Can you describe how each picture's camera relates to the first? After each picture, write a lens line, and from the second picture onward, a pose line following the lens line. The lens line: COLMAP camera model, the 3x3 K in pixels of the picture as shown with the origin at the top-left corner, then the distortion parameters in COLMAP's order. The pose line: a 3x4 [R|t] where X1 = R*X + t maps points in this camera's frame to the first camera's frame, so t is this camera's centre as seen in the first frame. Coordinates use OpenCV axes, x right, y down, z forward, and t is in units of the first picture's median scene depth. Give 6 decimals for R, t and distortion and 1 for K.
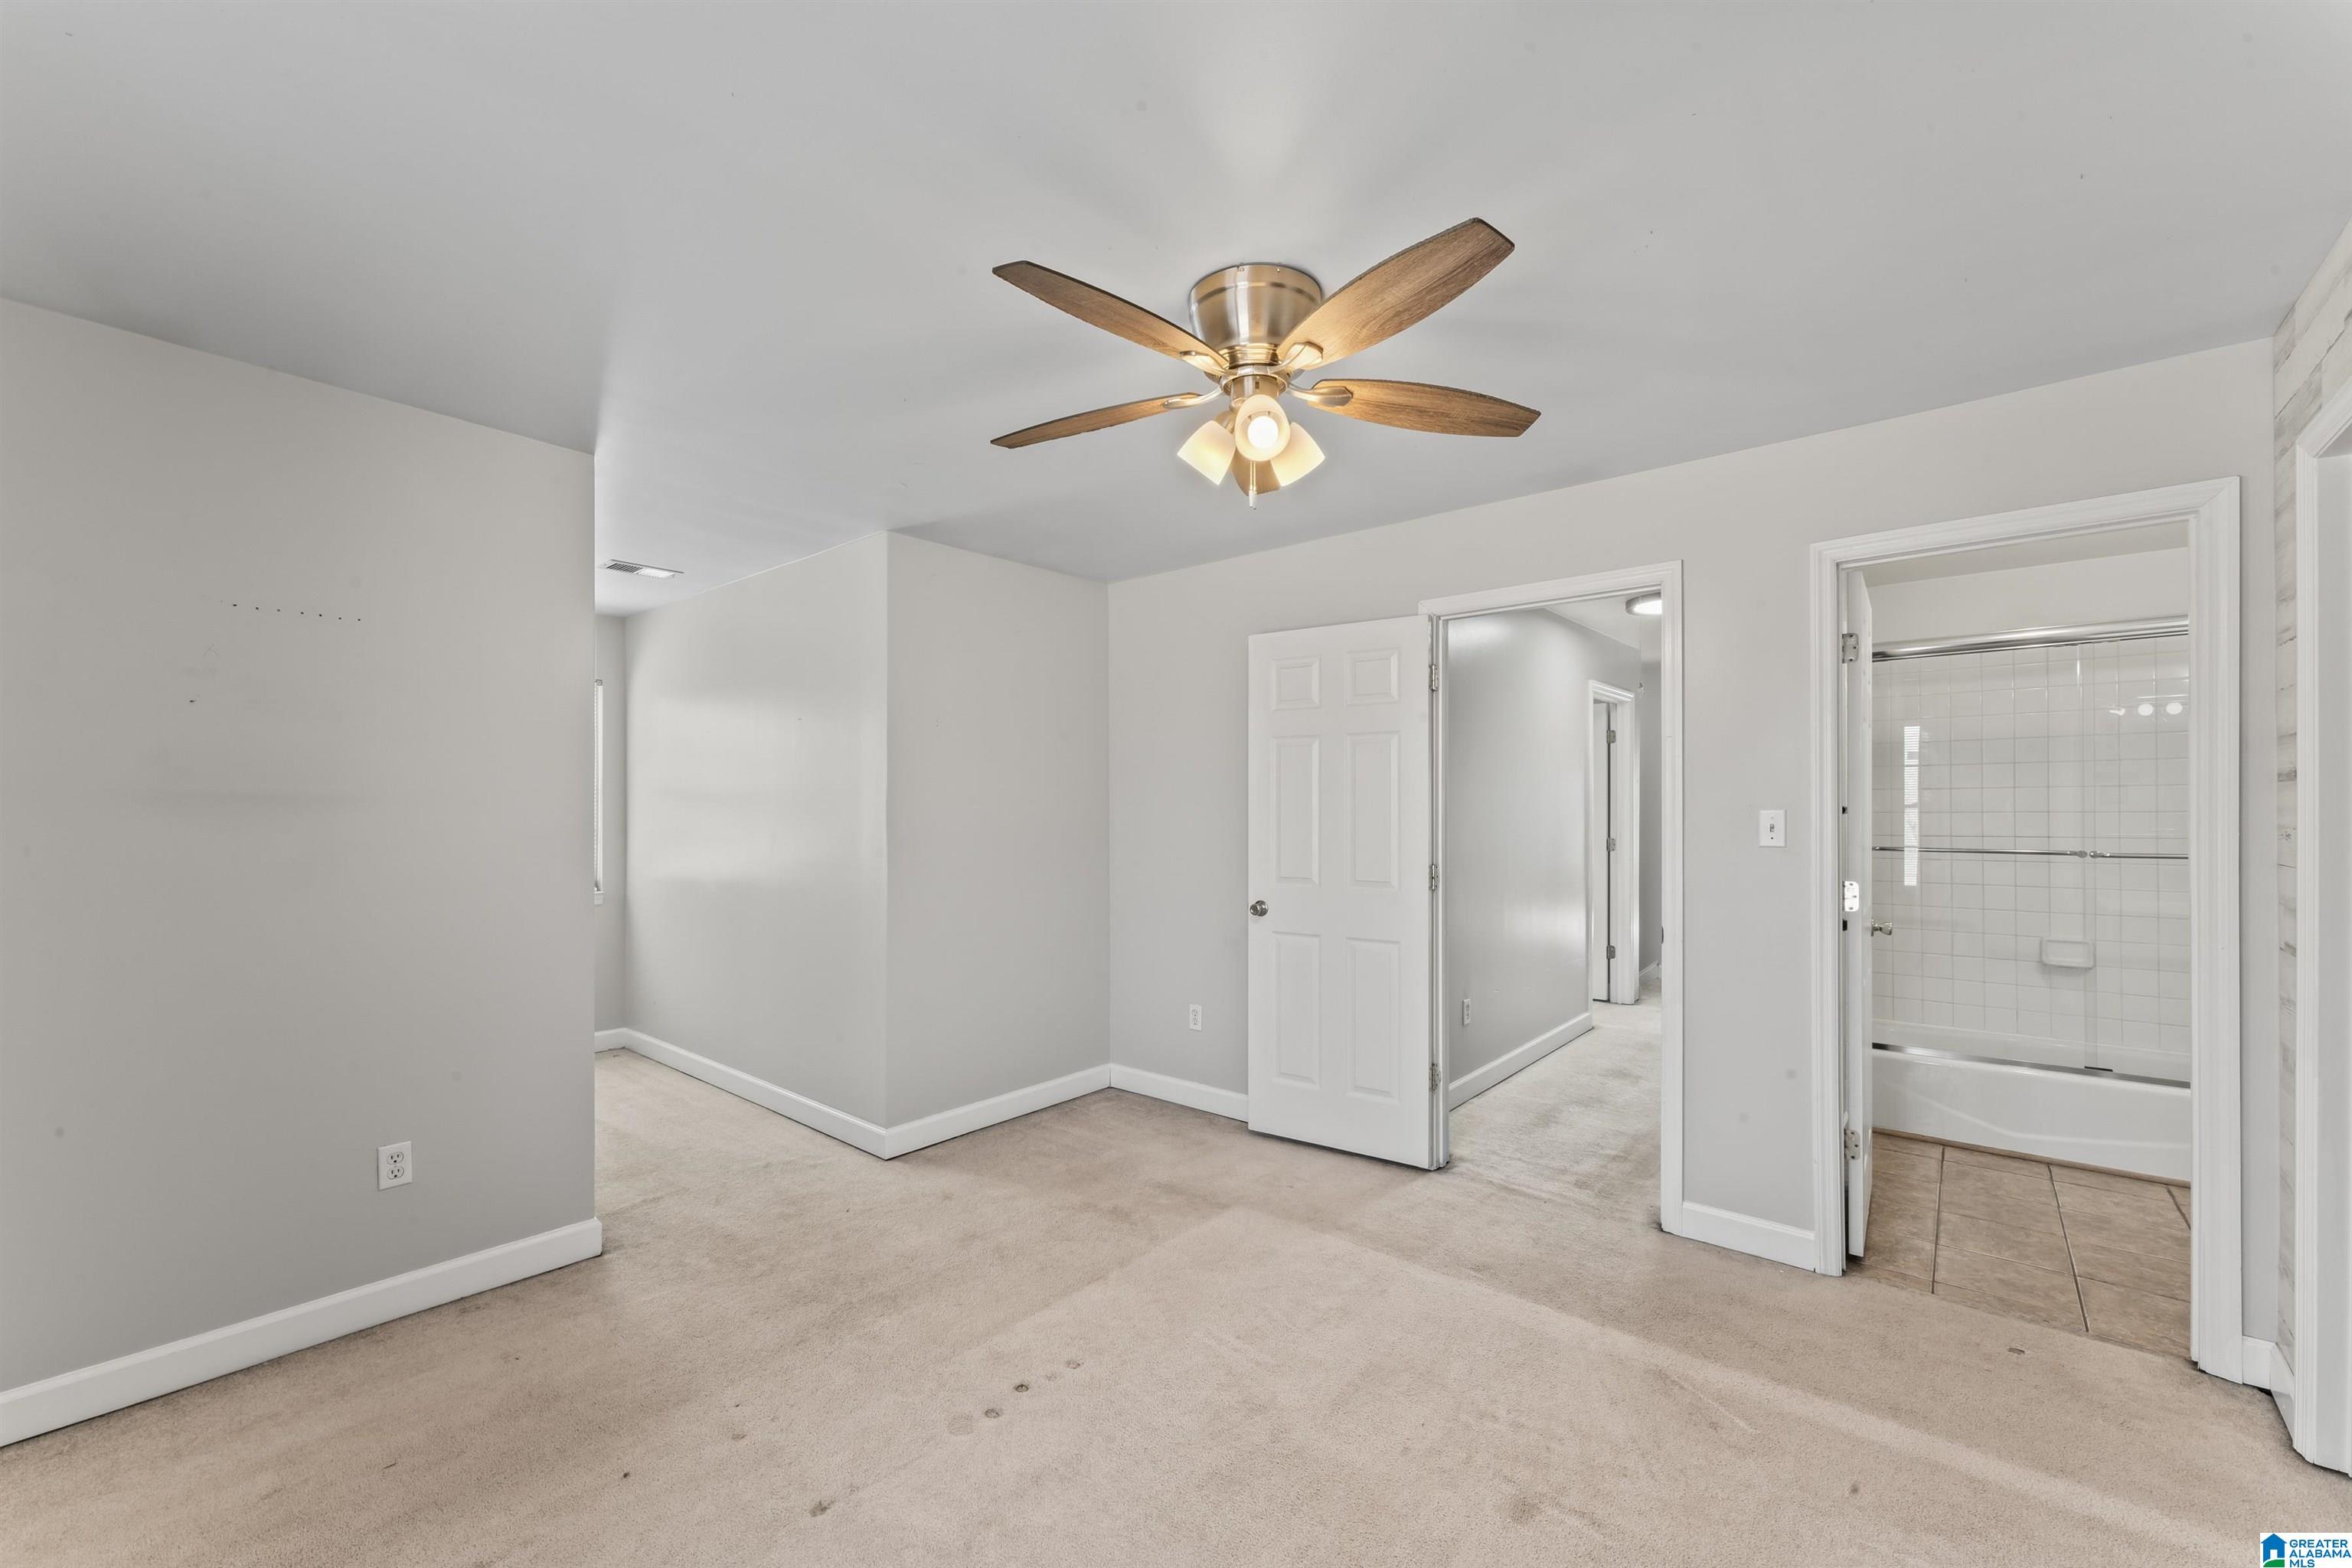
lens RADIAL K [[945.0, 0, 1168.2], [0, 945.0, 798.1], [0, 0, 1]] dist [-0.002301, 0.000712]
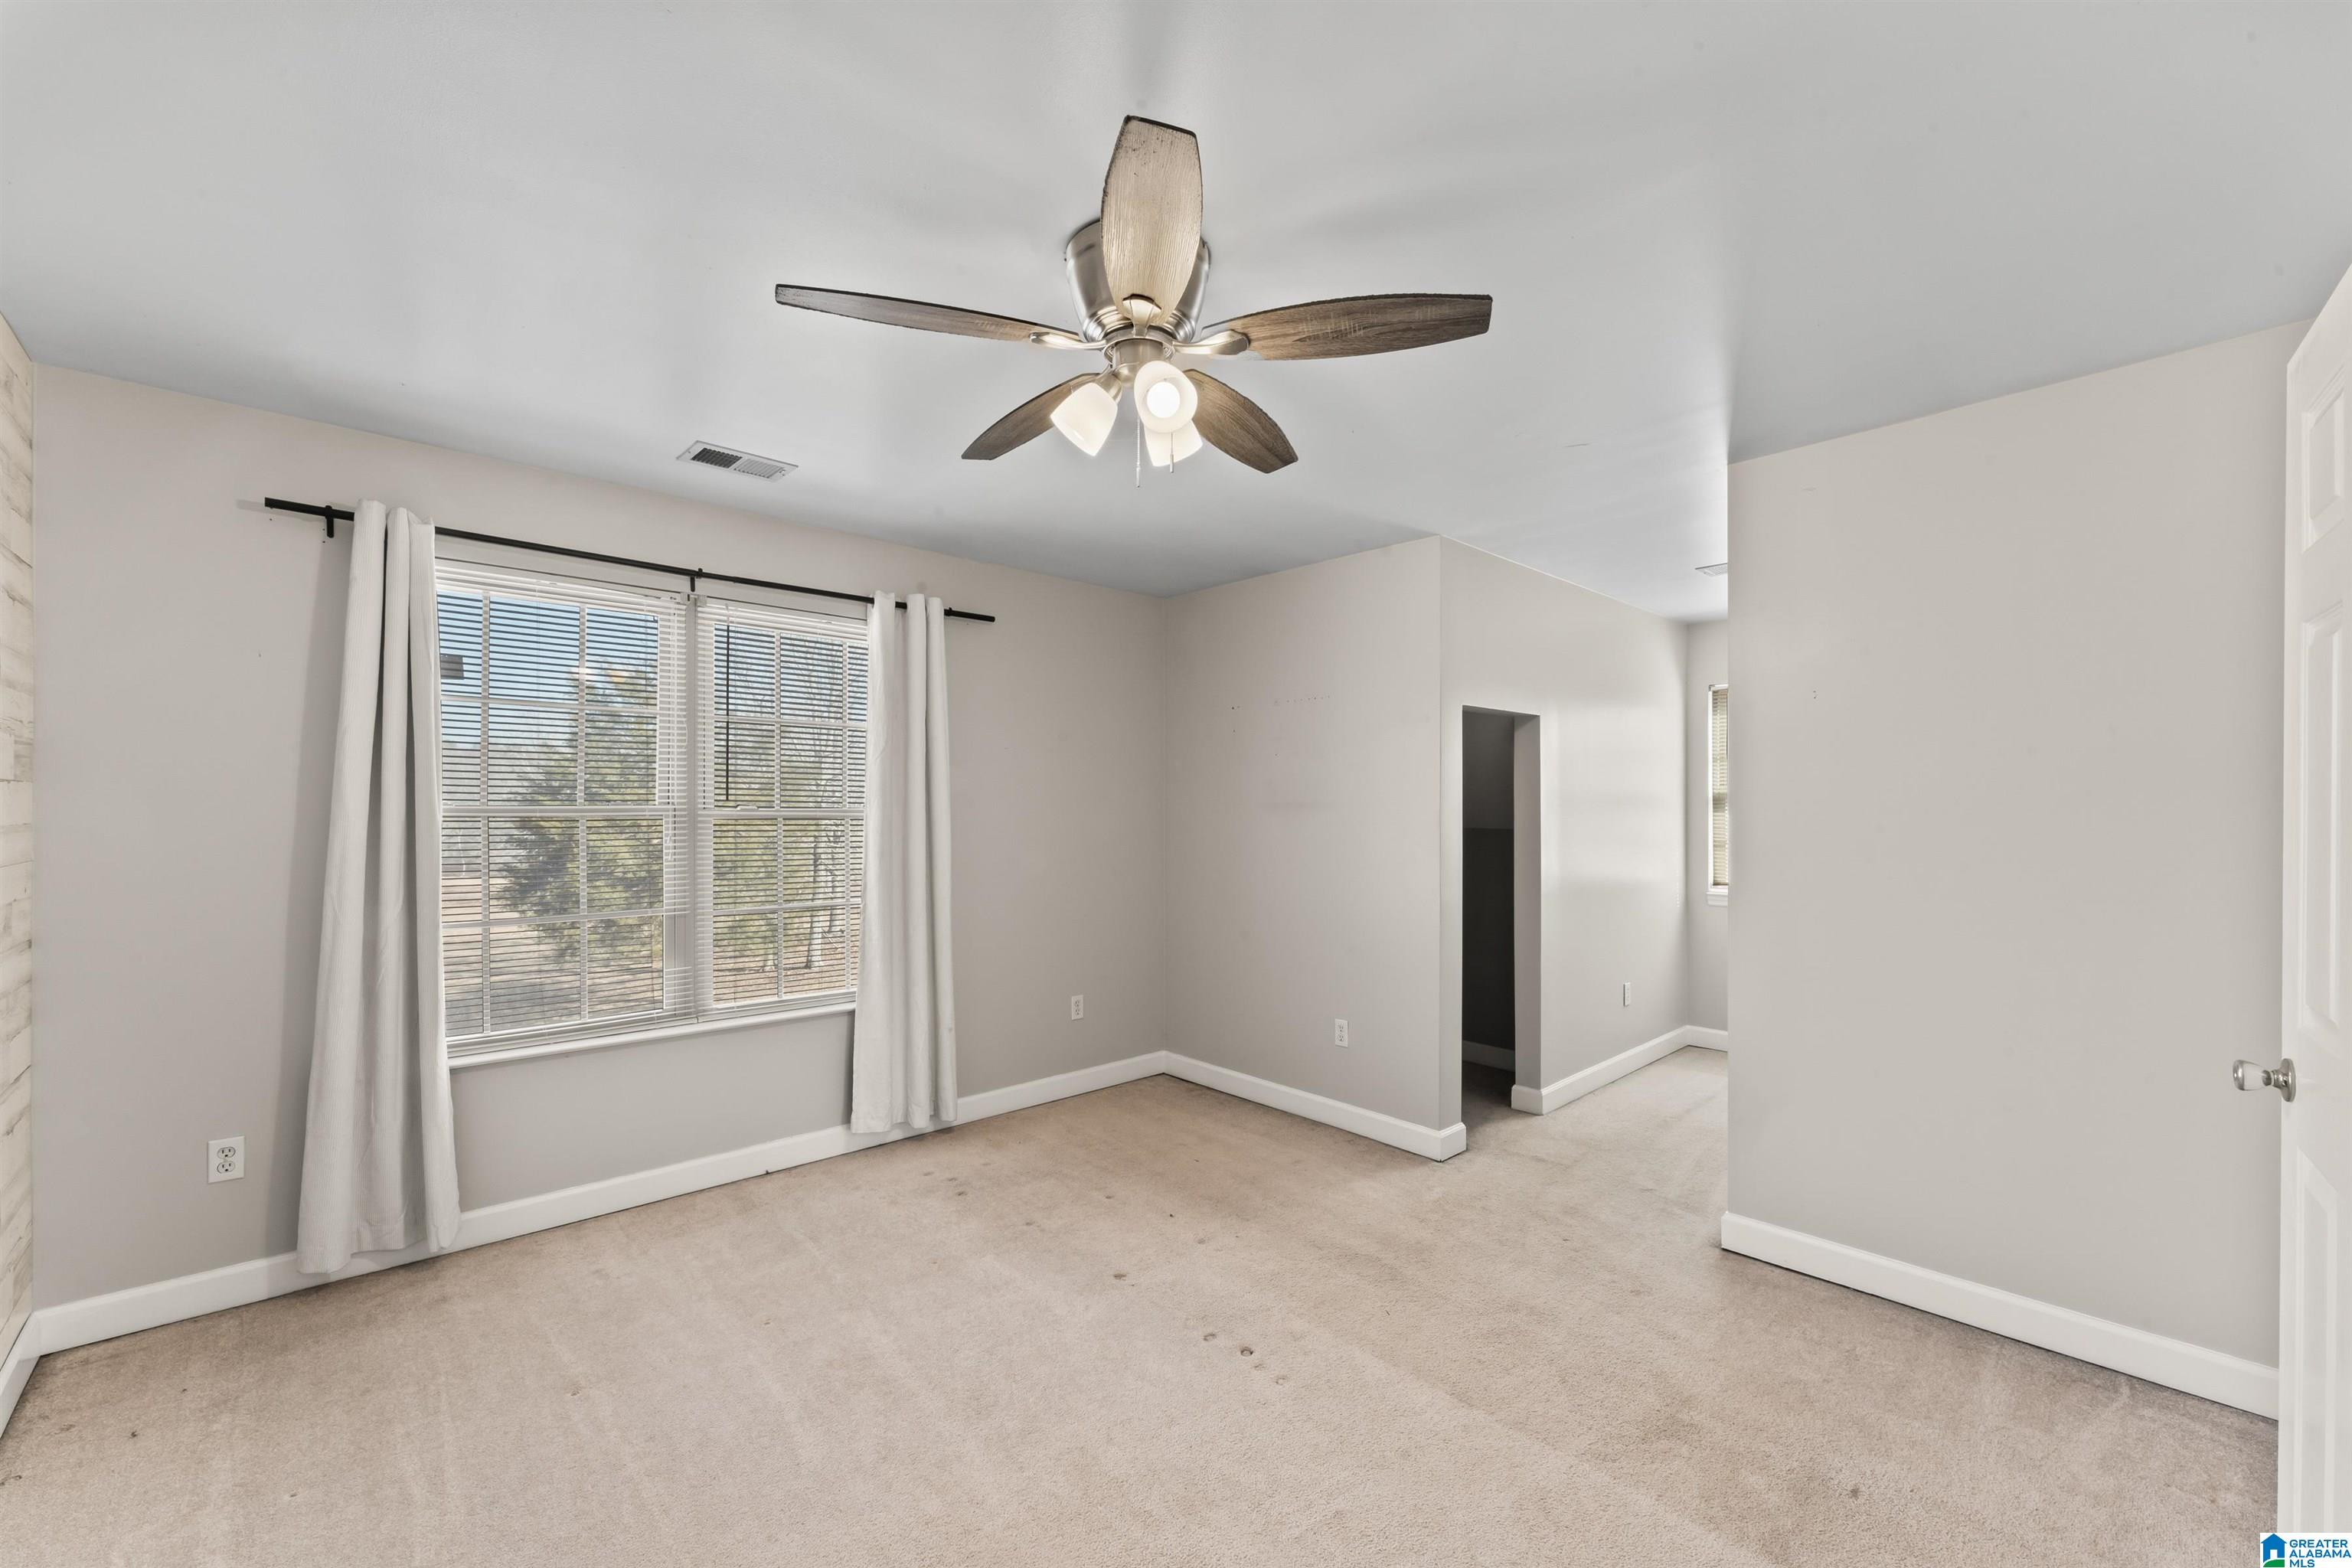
lens RADIAL K [[945.0, 0, 1169.1], [0, 945.0, 800.8], [0, 0, 1]] dist [-0.002301, 0.000712]
pose [[-0.132320, -0.006865, -0.991183, 0.772150], [0.010048, 0.999915, -0.008267, 0.005141], [0.991156, -0.011053, -0.132240, 0.884020]]
